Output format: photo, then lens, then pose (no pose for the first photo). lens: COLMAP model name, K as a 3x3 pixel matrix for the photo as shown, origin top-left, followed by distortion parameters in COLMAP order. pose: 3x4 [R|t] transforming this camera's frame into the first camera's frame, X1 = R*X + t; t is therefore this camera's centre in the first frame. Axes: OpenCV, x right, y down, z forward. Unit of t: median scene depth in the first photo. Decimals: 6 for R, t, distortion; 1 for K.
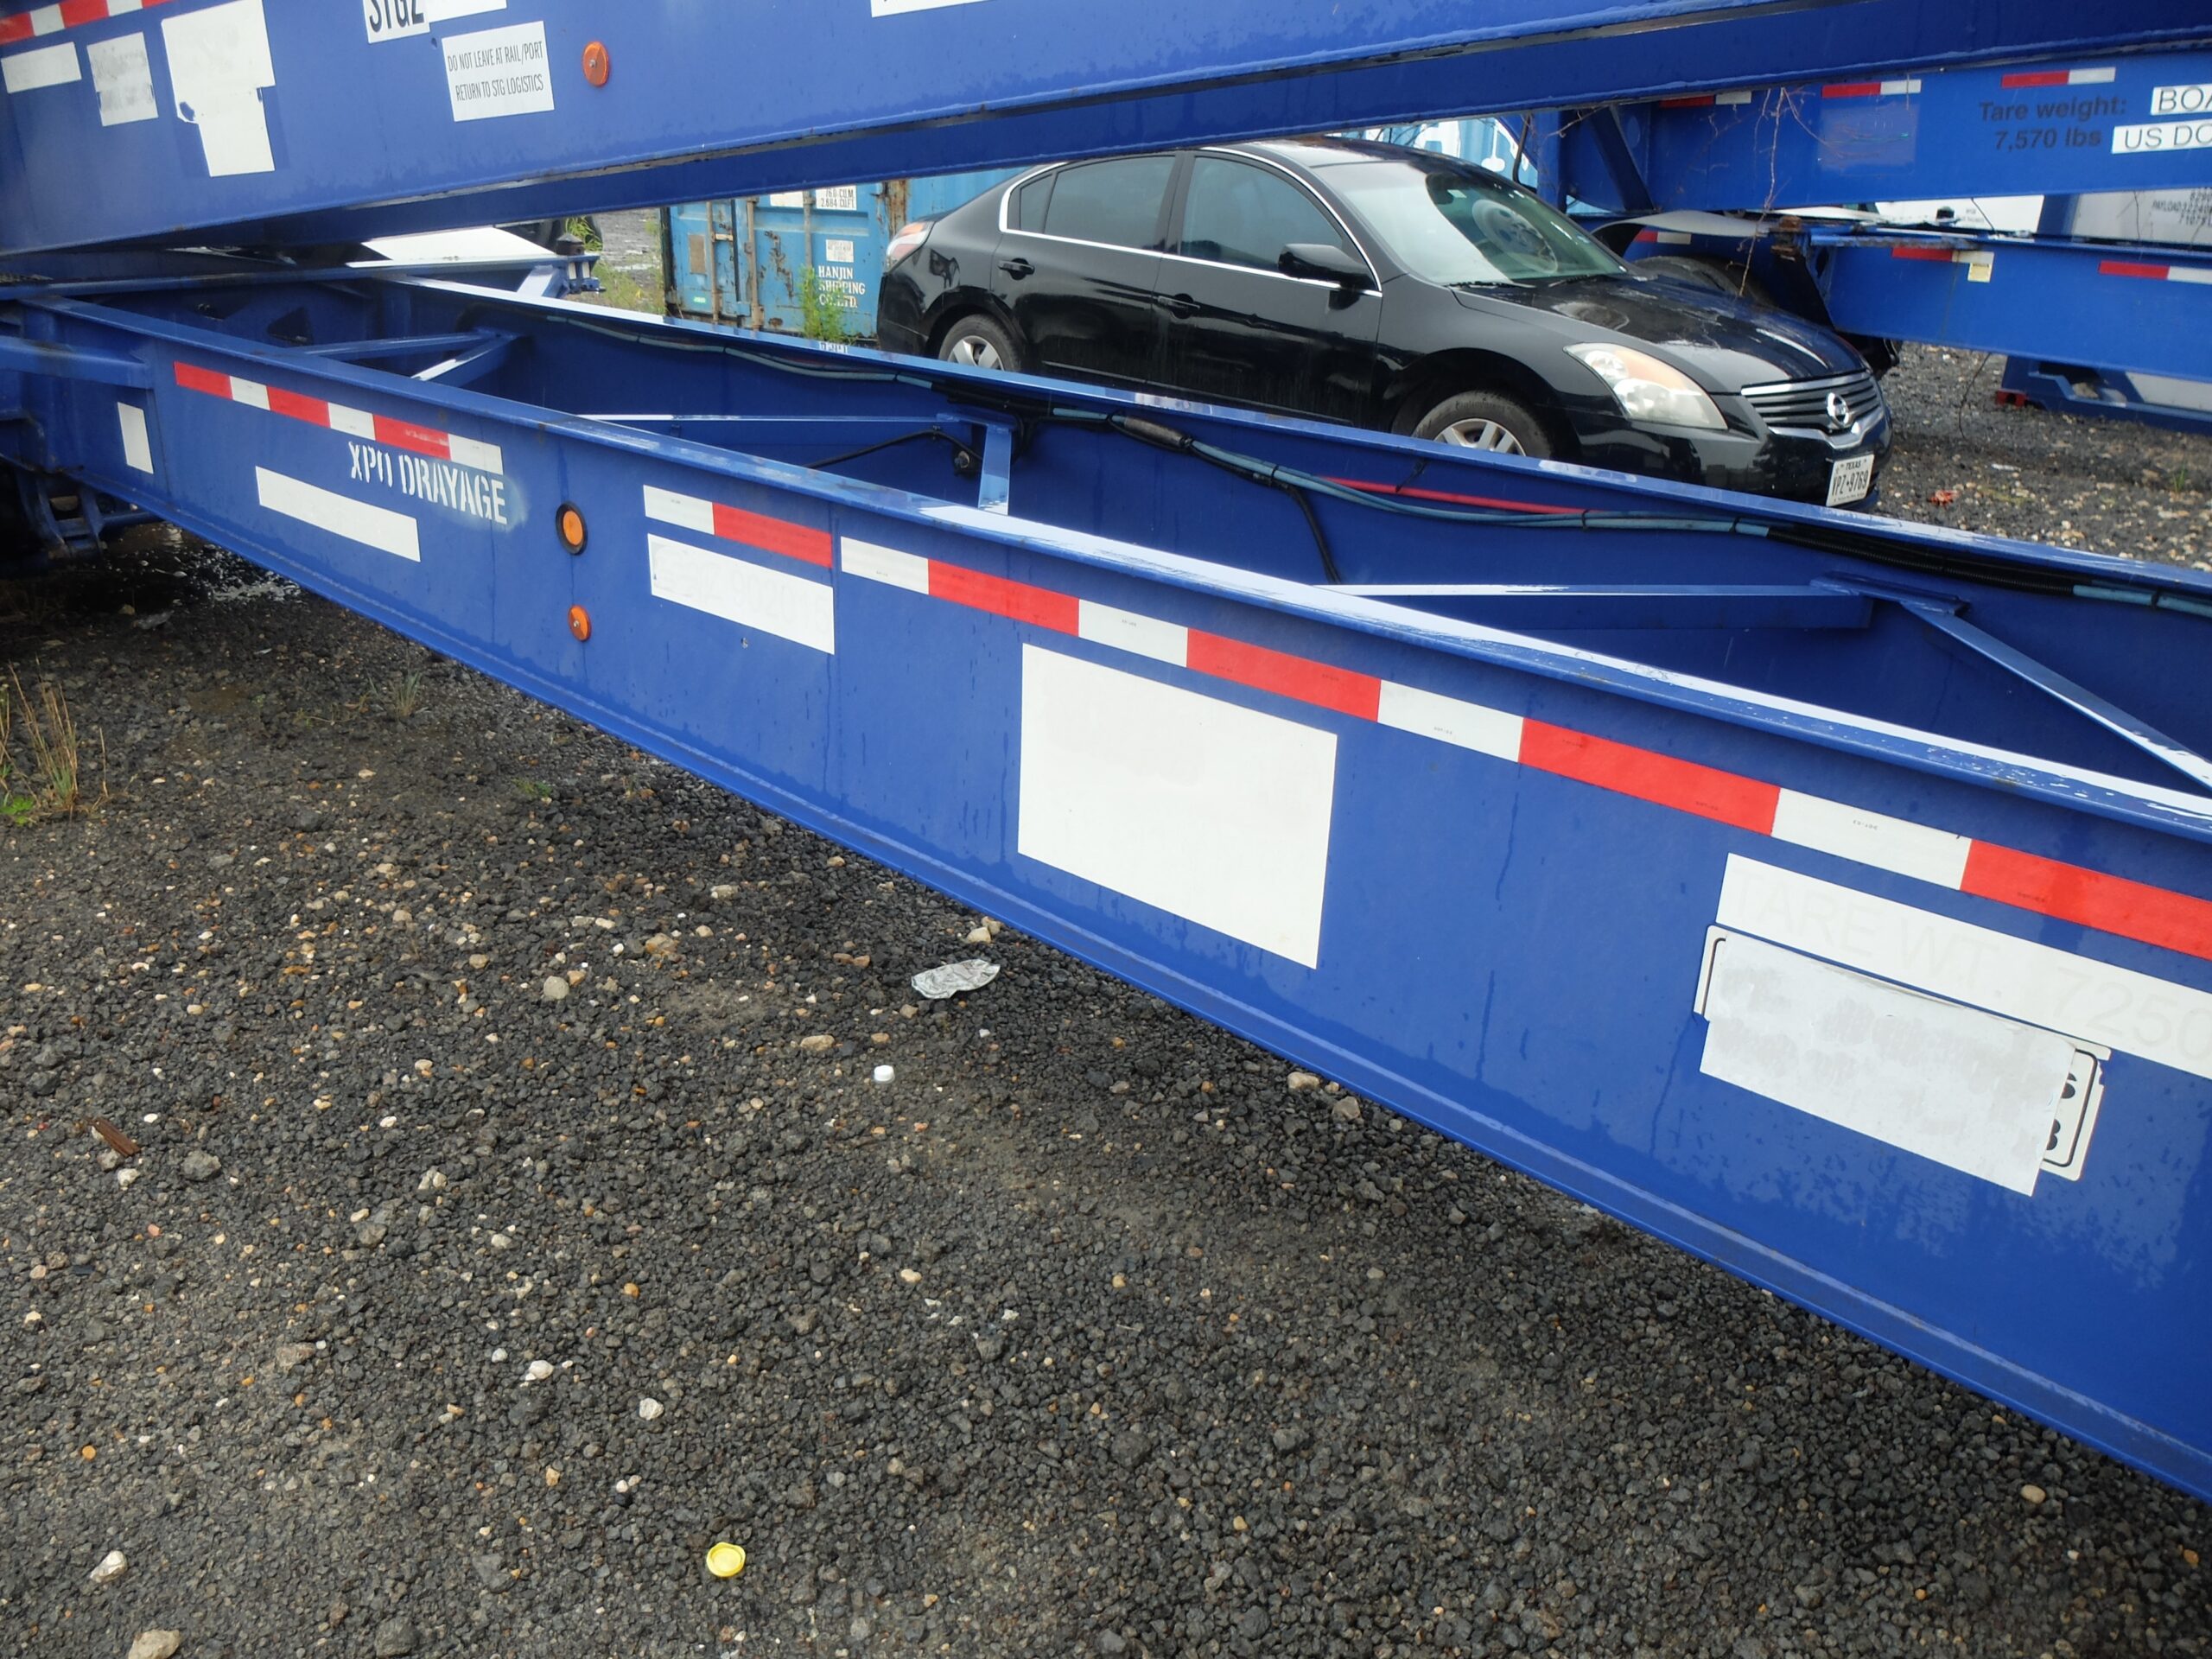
lens RADIAL K [[1742.5, 0, 1106.3], [0, 1742.5, 835.6], [0, 0, 1]] dist [-0.029647, 0.005836]
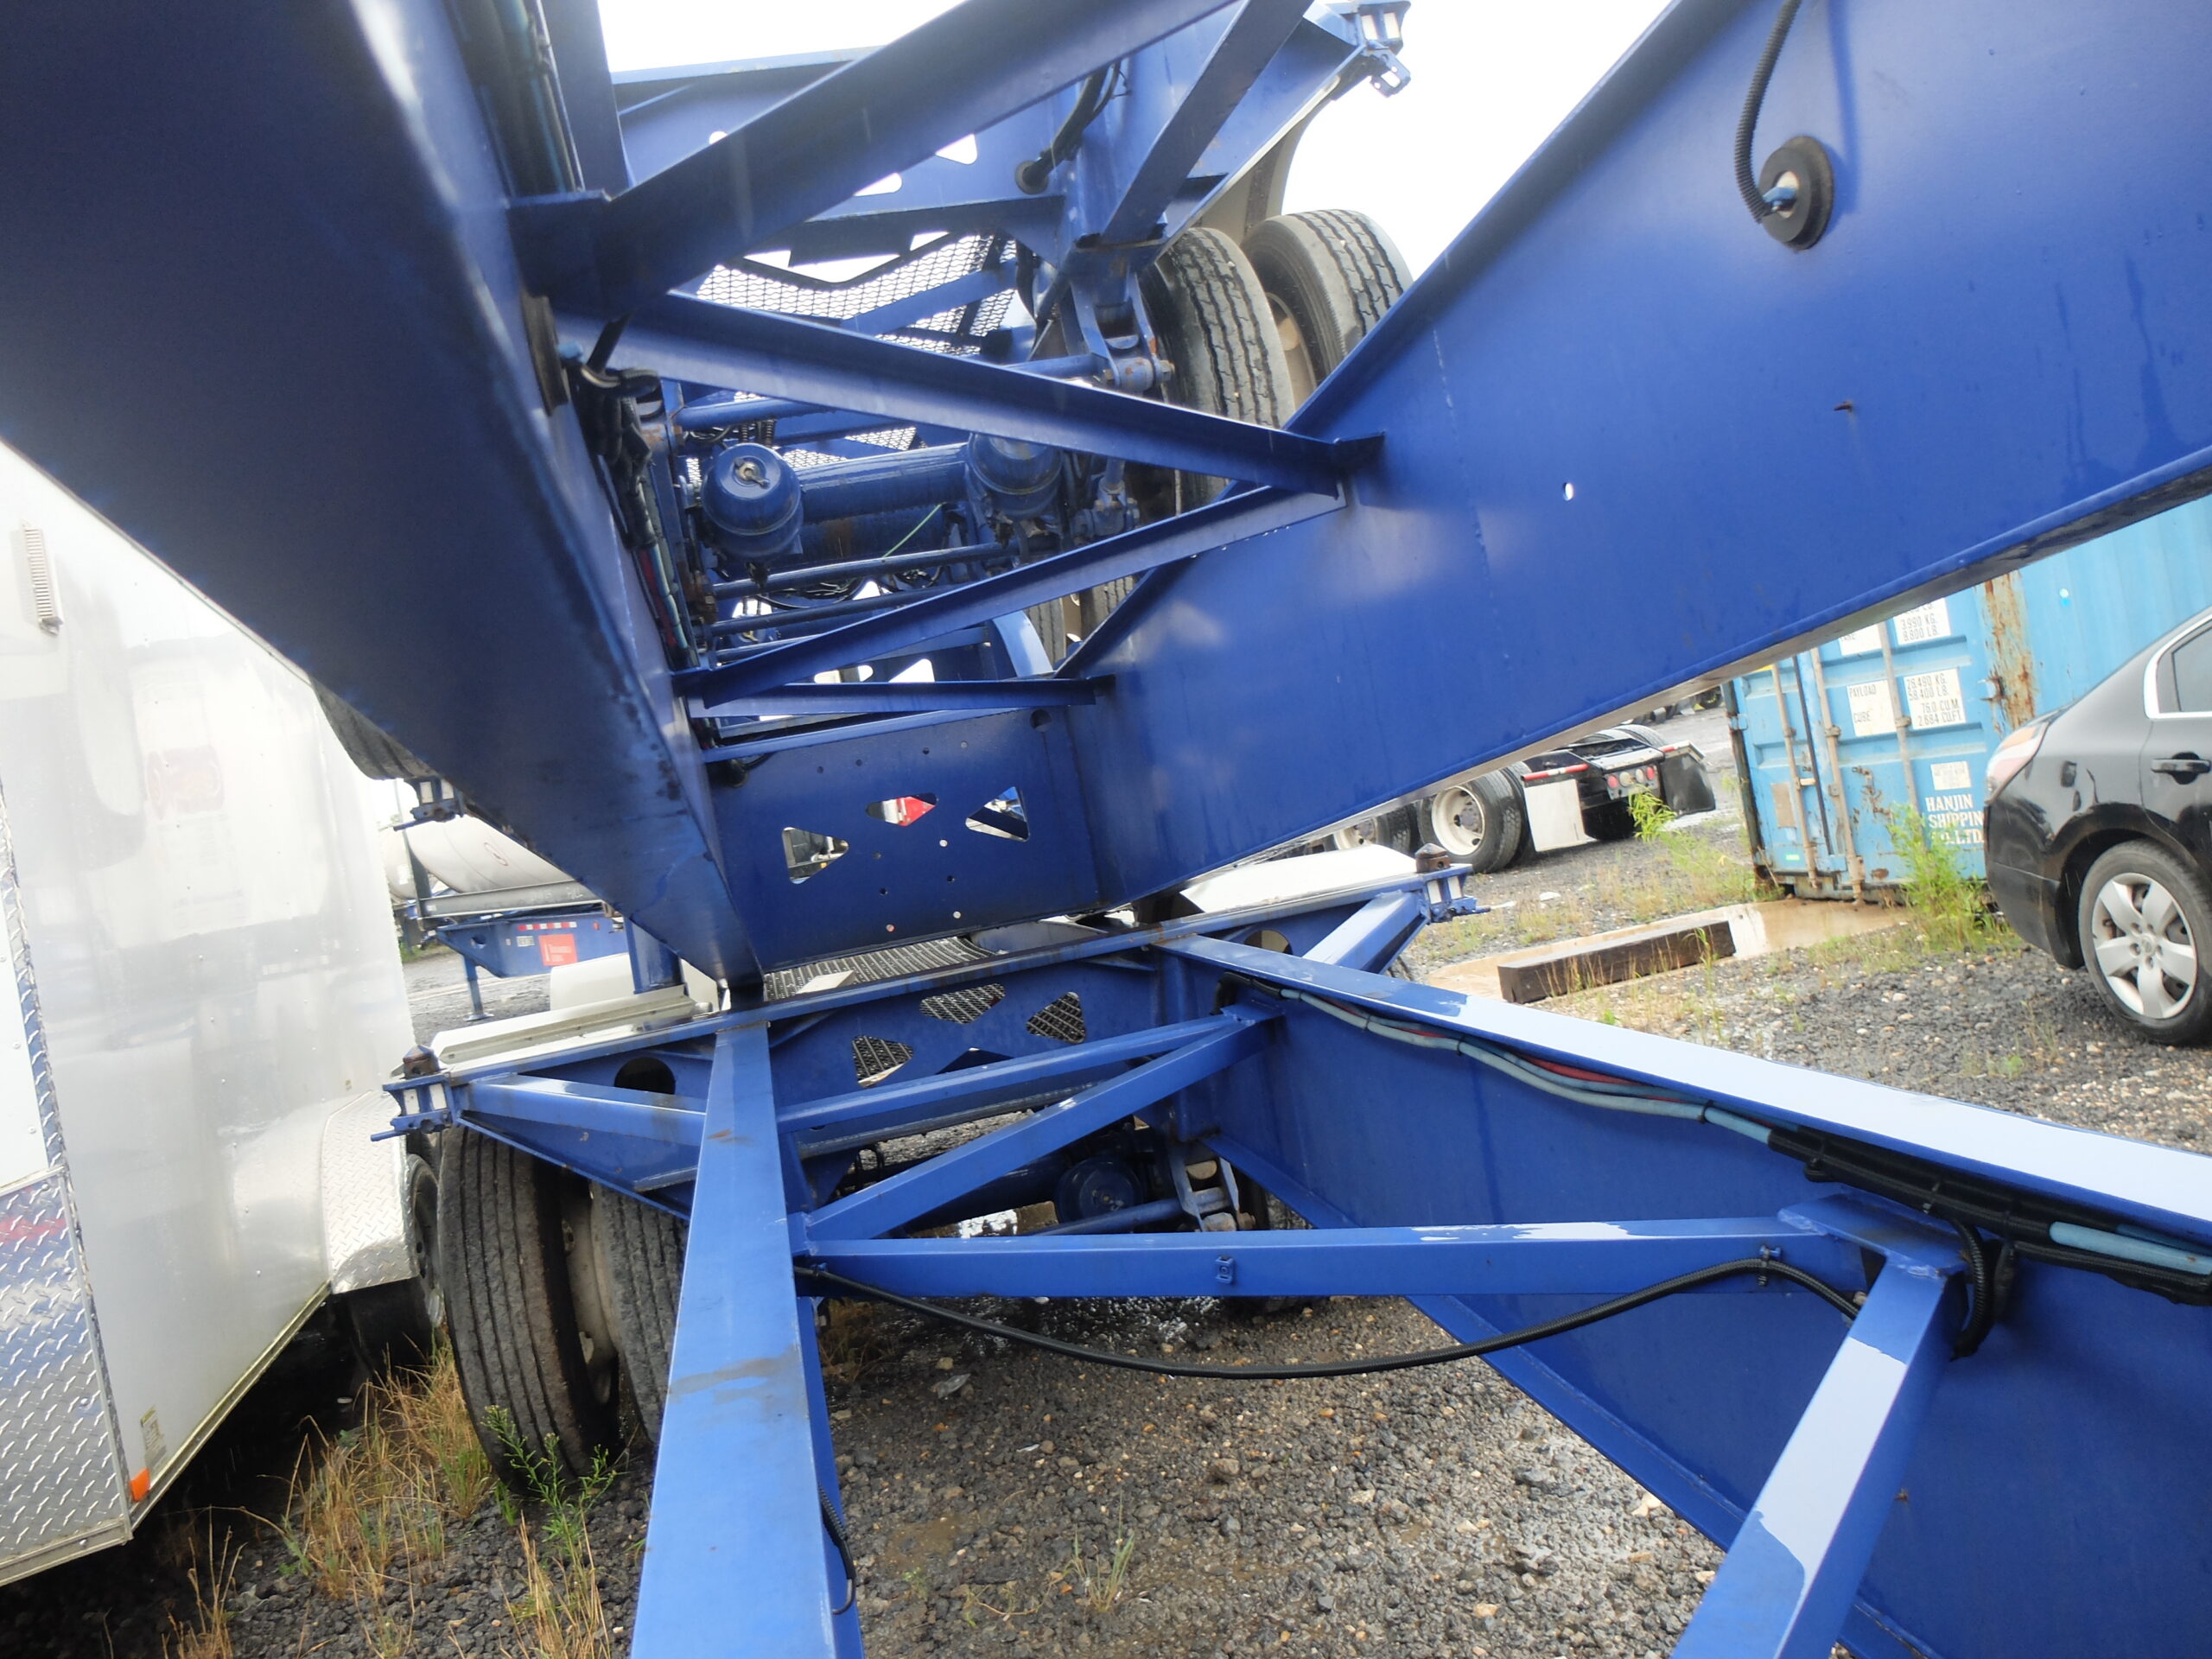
lens RADIAL K [[1742.5, 0, 1102.2], [0, 1742.5, 829.2], [0, 0, 1]] dist [-0.029647, 0.005836]
pose [[0.781504, -0.154715, -0.604413, 0.016798], [-0.040342, 0.954207, -0.296415, -0.082764], [0.622595, 0.256033, 0.739475, 0.235629]]
